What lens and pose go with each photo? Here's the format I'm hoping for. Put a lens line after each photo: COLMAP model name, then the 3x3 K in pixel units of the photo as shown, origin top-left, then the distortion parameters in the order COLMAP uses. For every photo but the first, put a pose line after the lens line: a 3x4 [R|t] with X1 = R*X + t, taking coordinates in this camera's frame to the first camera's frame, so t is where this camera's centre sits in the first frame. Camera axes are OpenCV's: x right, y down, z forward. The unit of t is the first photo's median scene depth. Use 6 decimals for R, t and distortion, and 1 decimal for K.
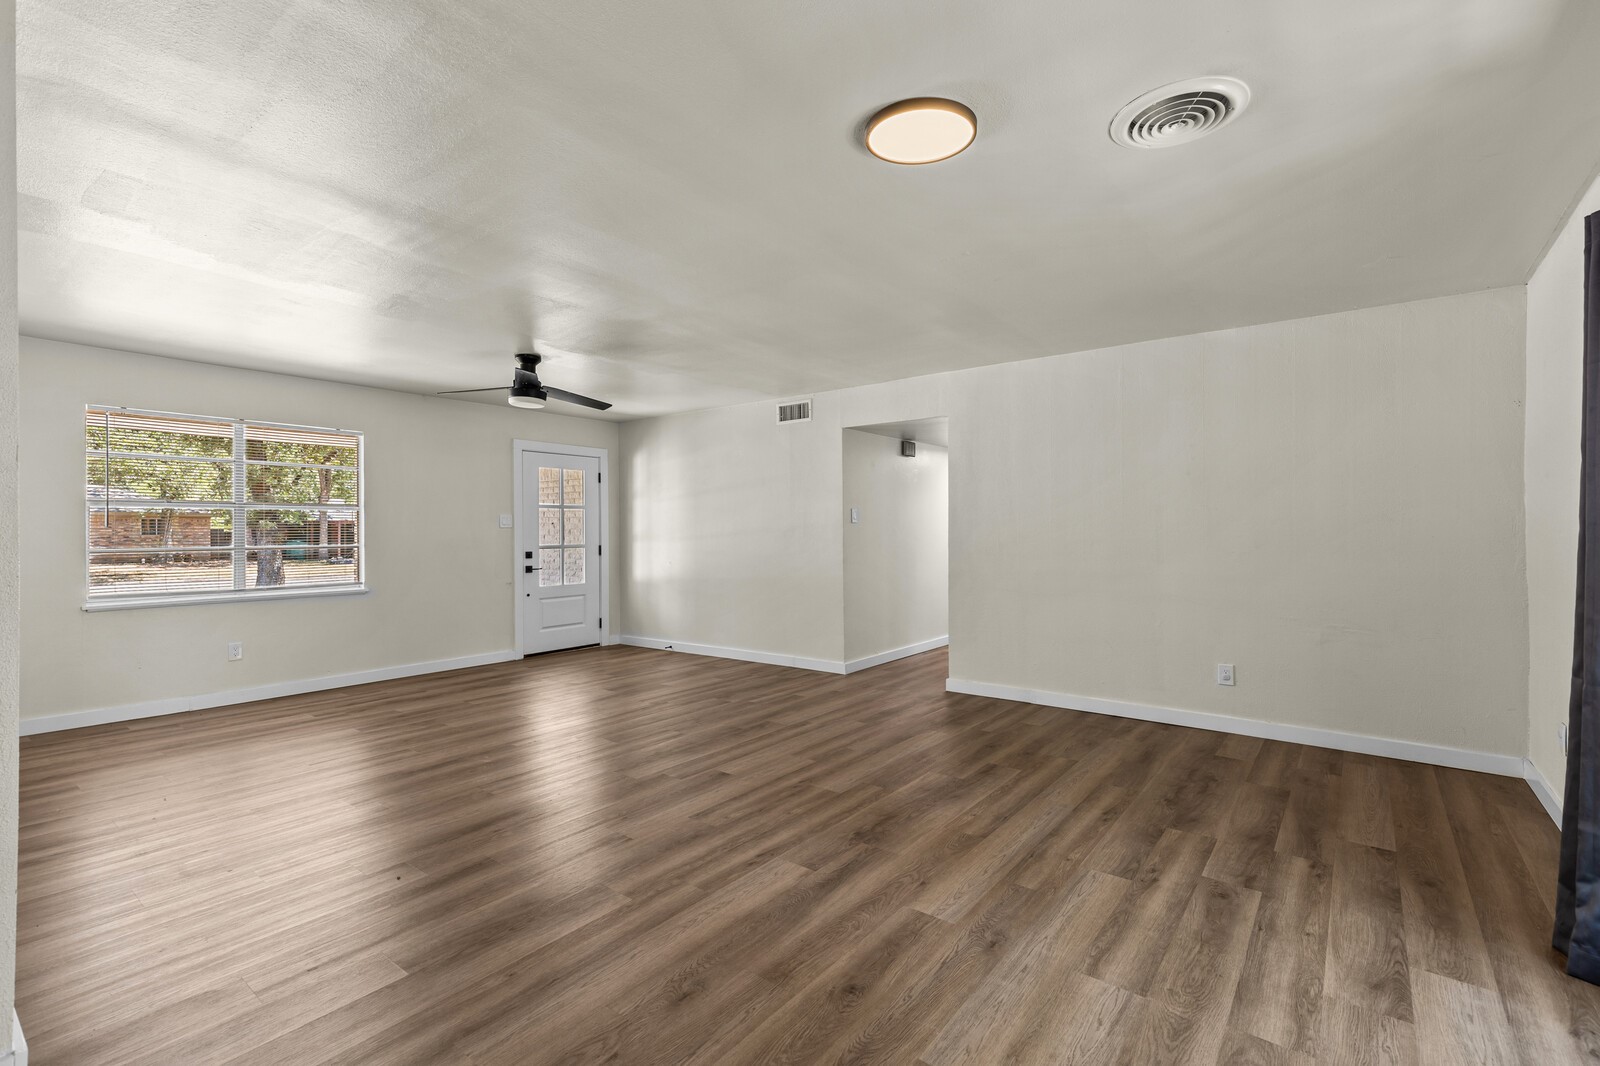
lens RADIAL K [[722.2, 0, 800.6], [0, 722.2, 533.6], [0, 0, 1]] dist [0.000040, -0.000052]
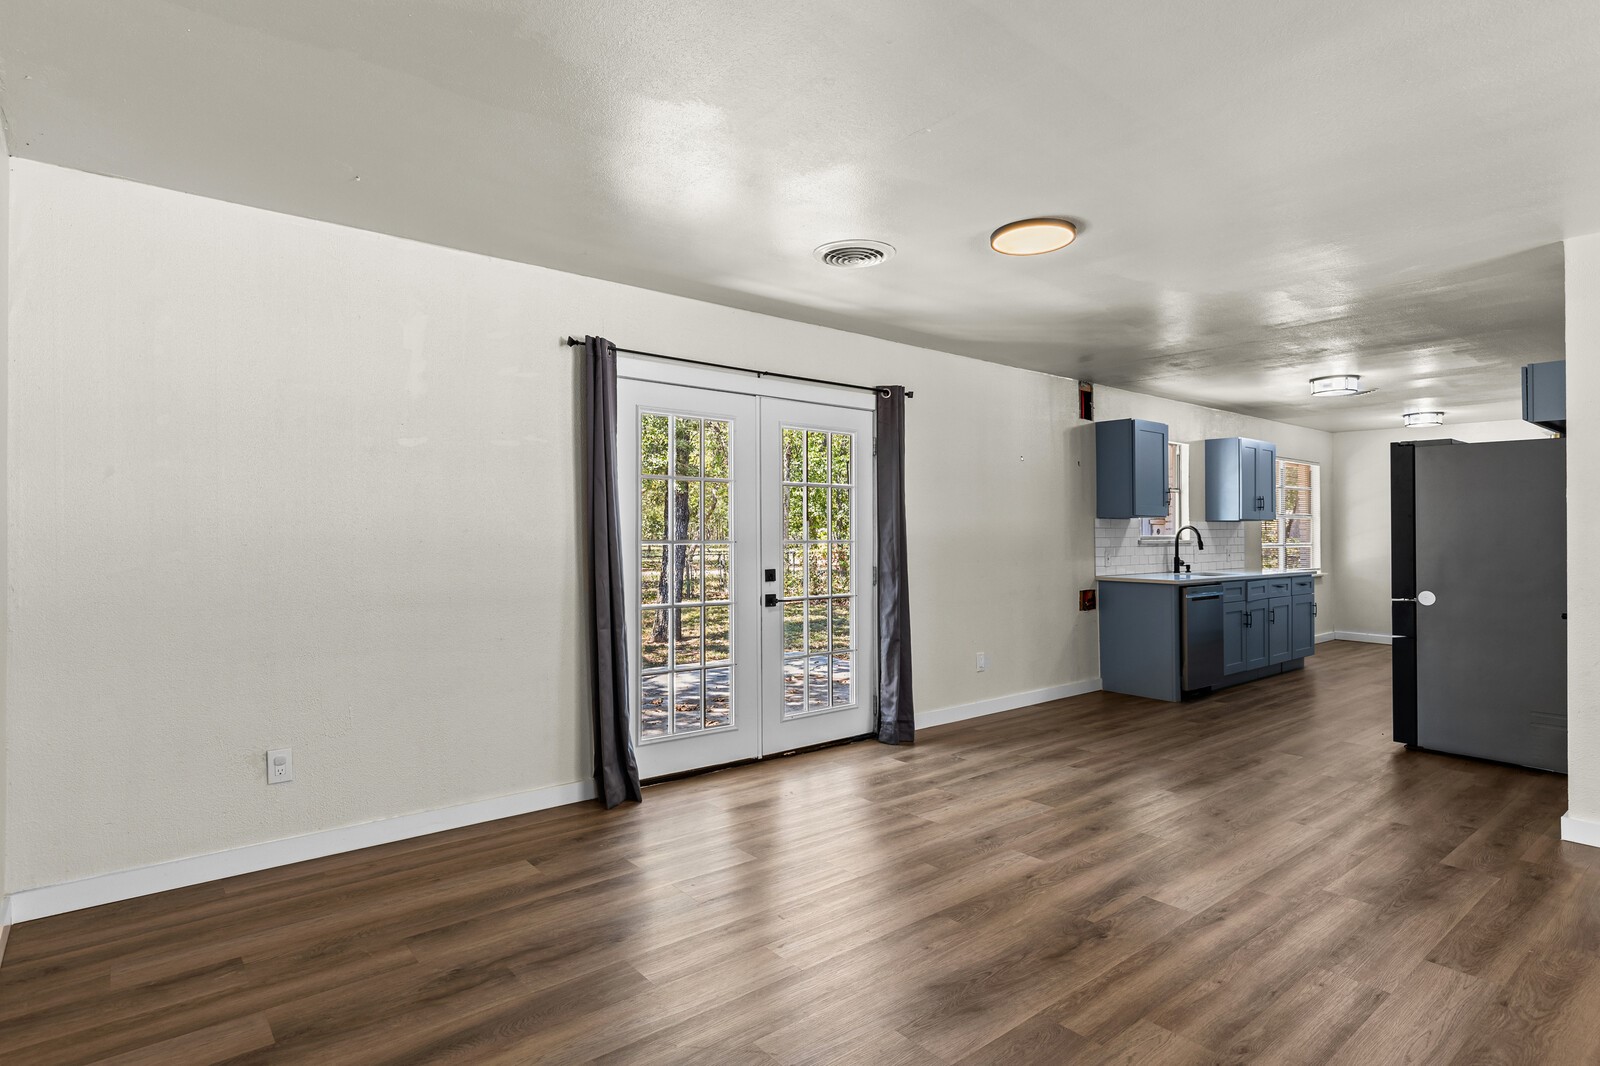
lens RADIAL K [[868.7, 0, 799.7], [0, 868.7, 533.1], [0, 0, 1]] dist [0.001447, 0.000824]
pose [[-0.977951, 0.000928, 0.208834, 0.211431], [0.002453, 0.999972, 0.007046, -0.013748], [-0.208821, 0.007403, -0.977926, 2.091143]]
